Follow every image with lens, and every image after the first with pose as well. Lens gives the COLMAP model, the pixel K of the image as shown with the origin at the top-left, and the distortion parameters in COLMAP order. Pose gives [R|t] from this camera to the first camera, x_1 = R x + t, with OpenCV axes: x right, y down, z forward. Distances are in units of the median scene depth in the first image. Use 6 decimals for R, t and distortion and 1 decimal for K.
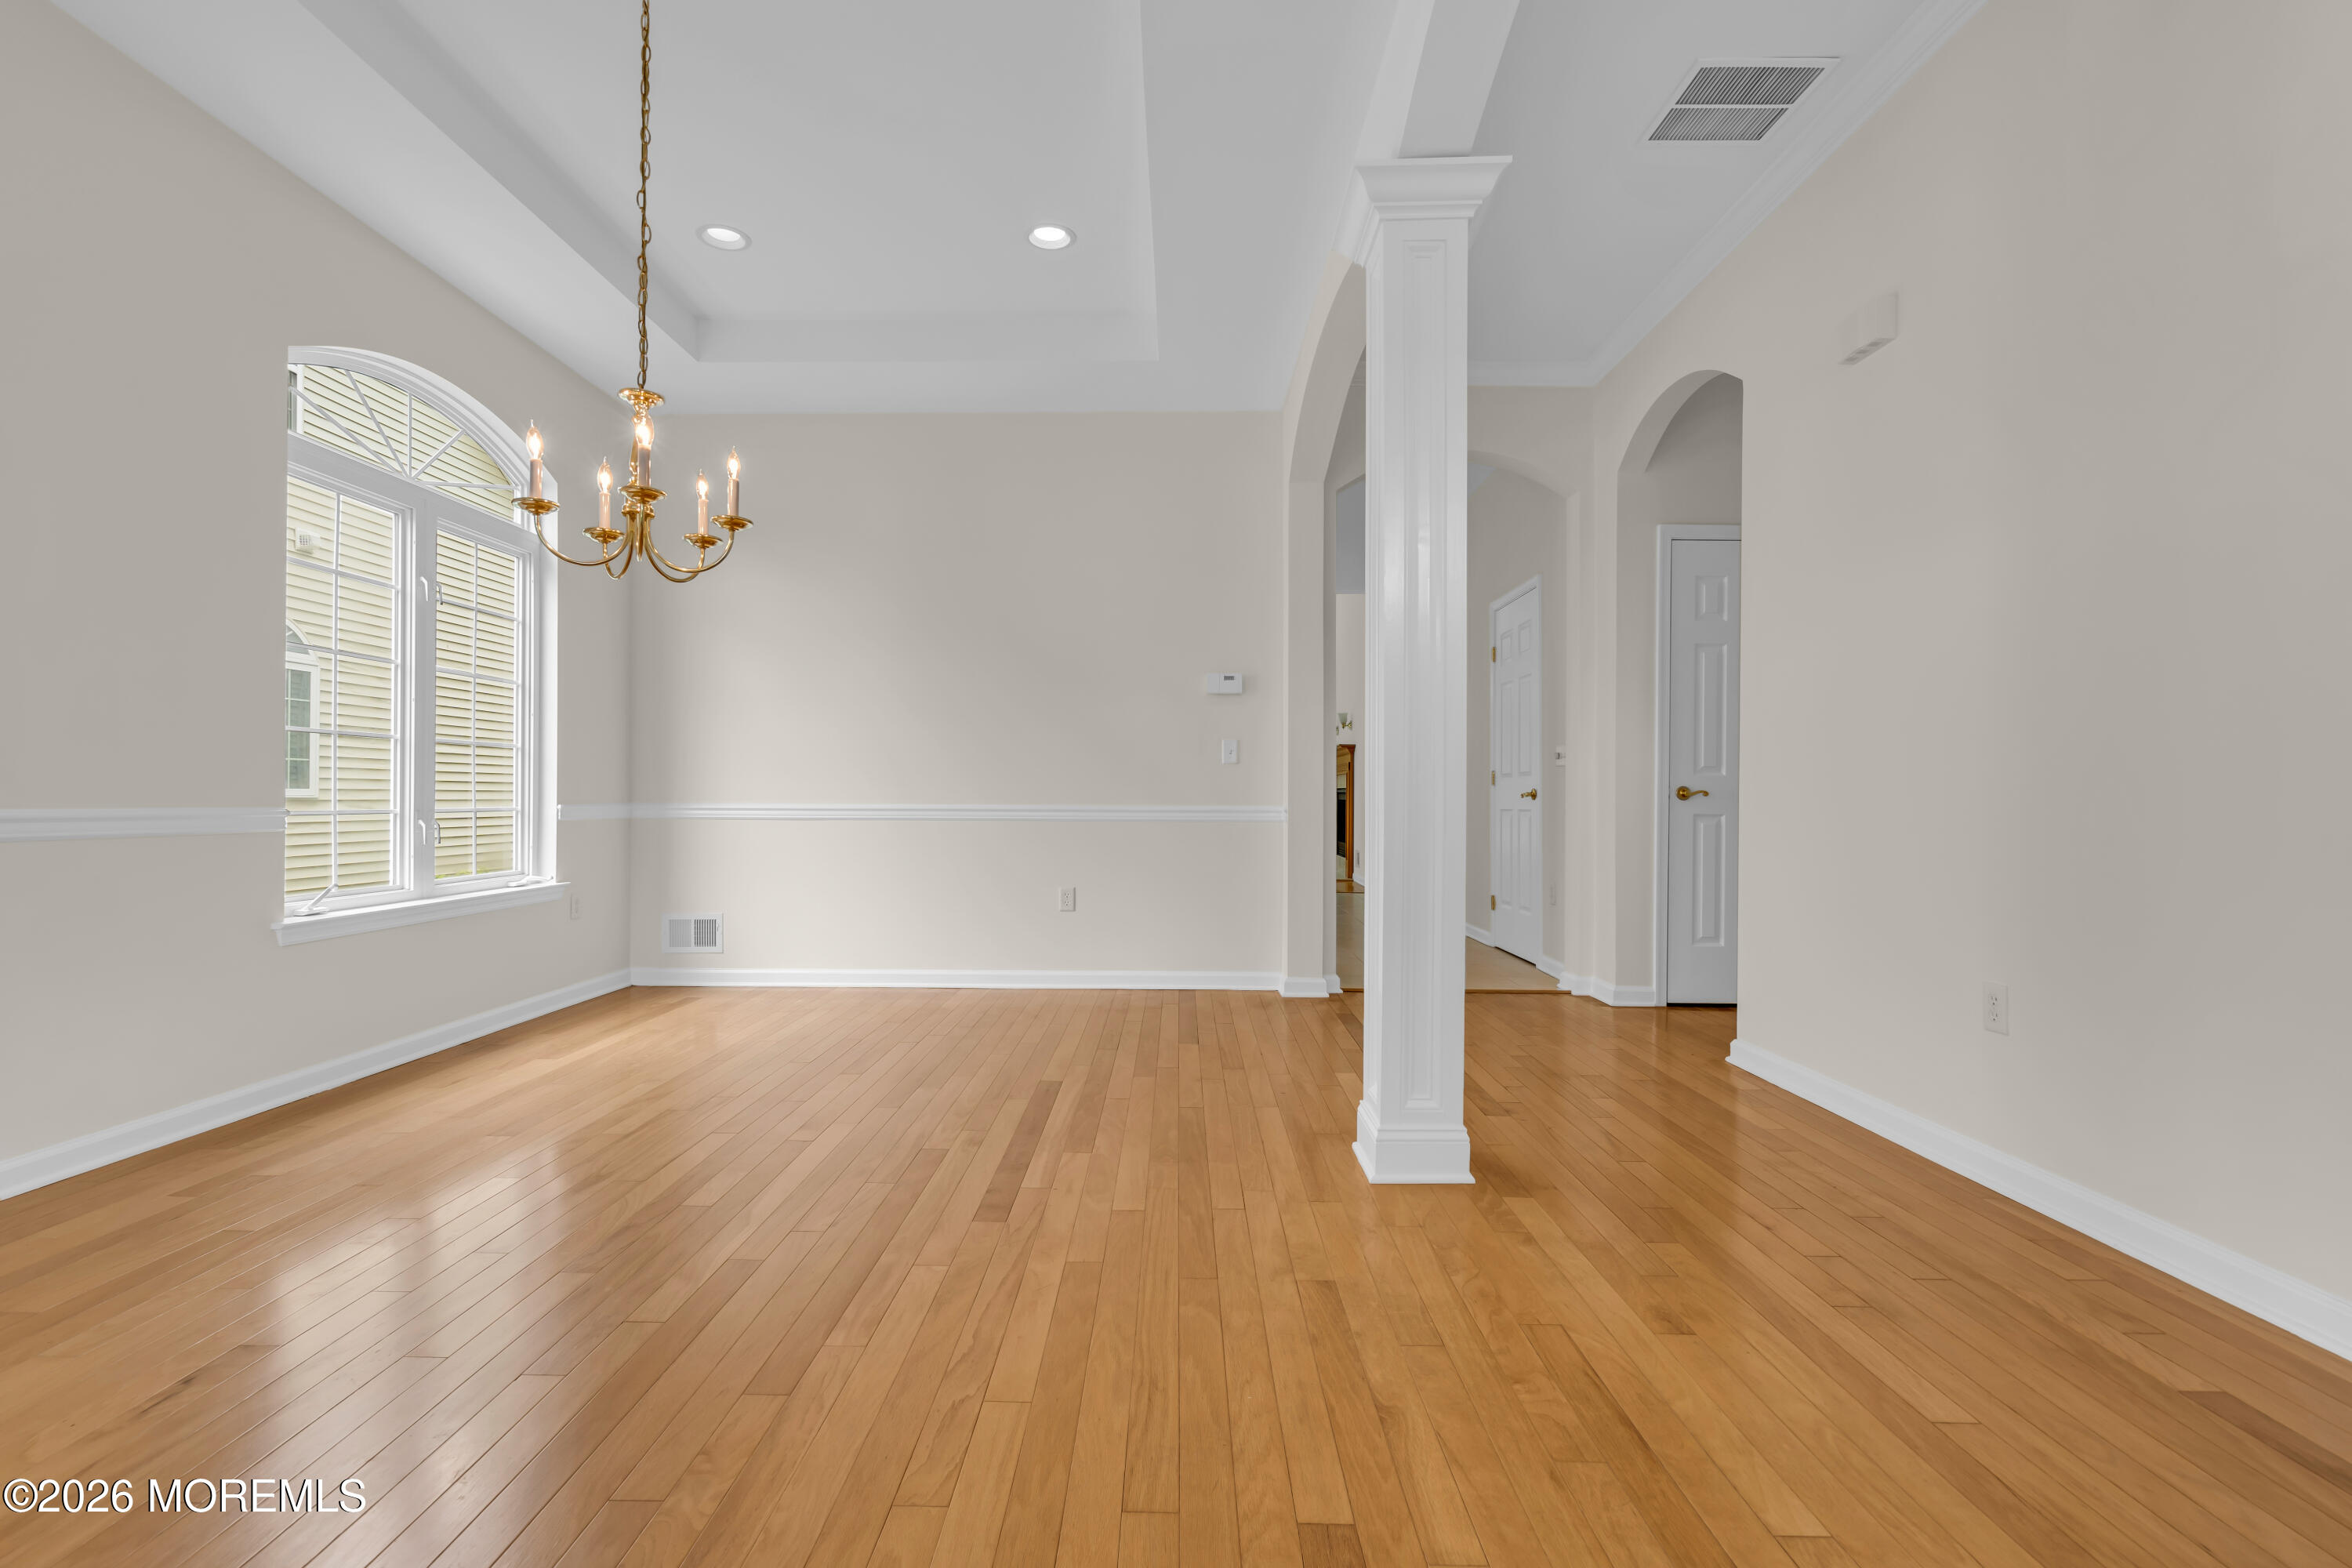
lens RADIAL K [[1075.6, 0, 1183.6], [0, 1075.6, 784.3], [0, 0, 1]] dist [-0.003380, 0.001063]
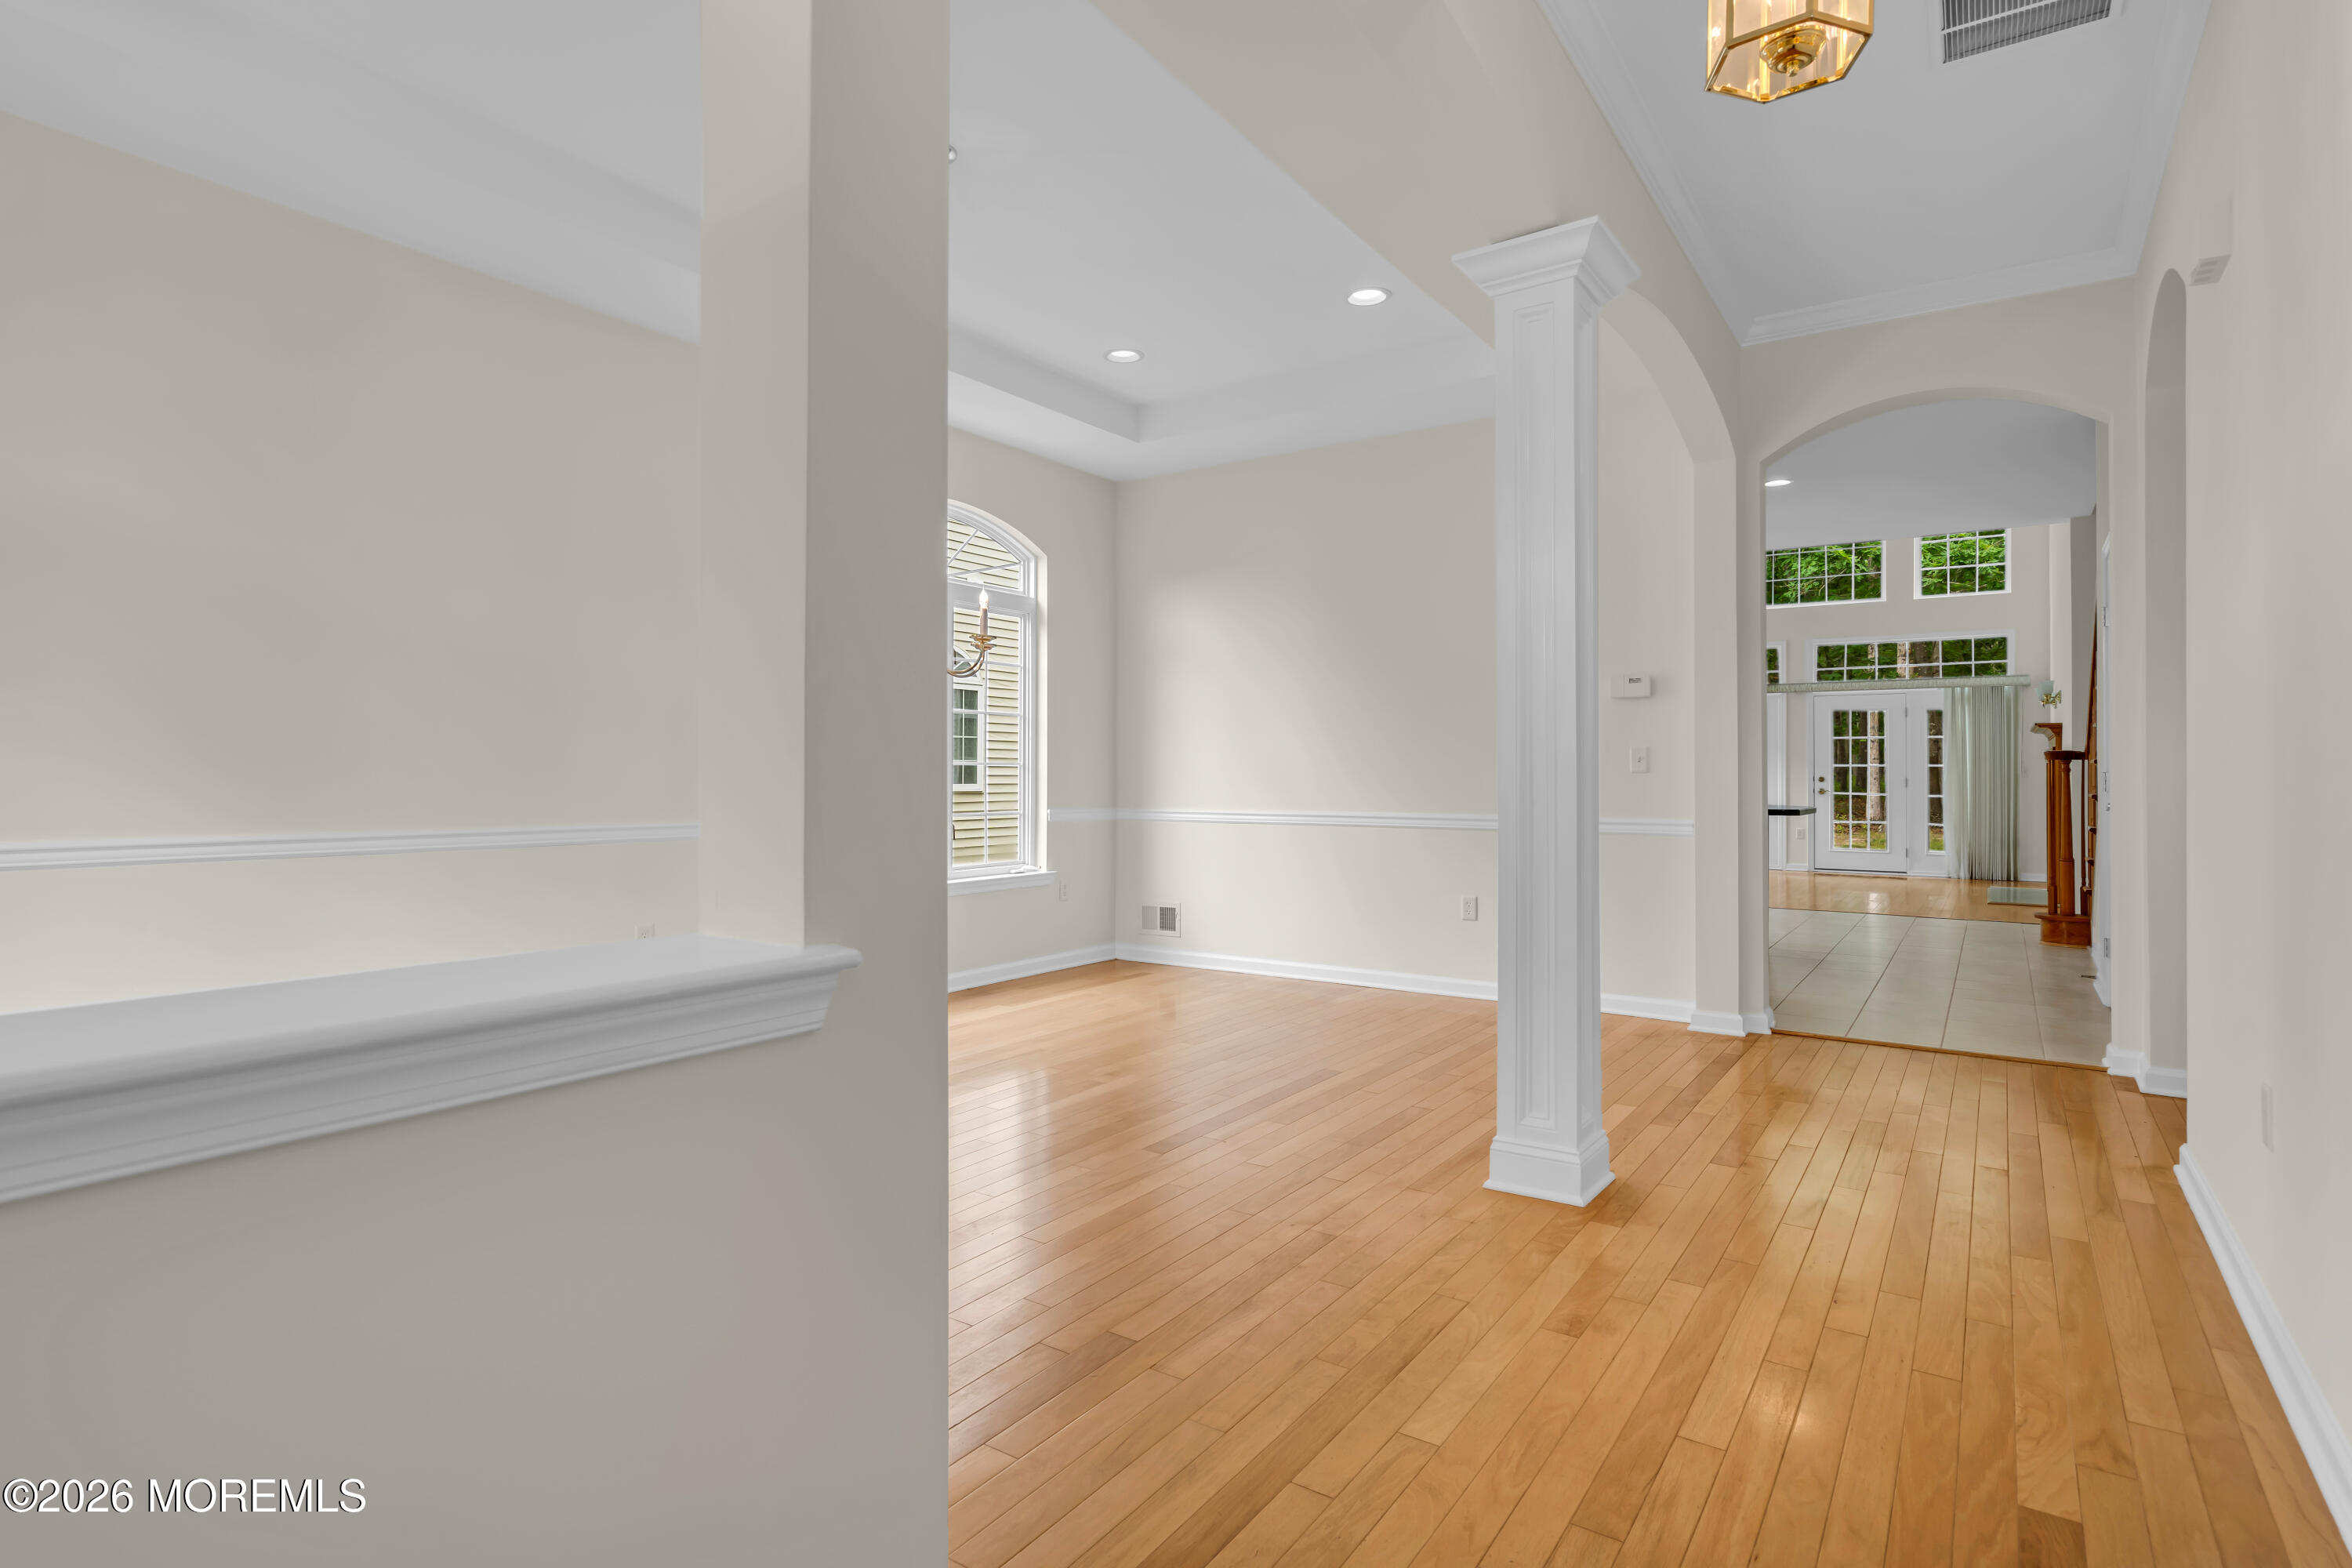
lens RADIAL K [[1168.1, 0, 1131.9], [0, 1168.1, 763.0], [0, 0, 1]] dist [-0.002615, 0.002913]
pose [[0.830219, -0.009207, -0.557362, 0.272244], [0.006066, 0.999954, -0.007483, -0.025420], [0.557405, 0.002831, 0.830236, -0.089260]]
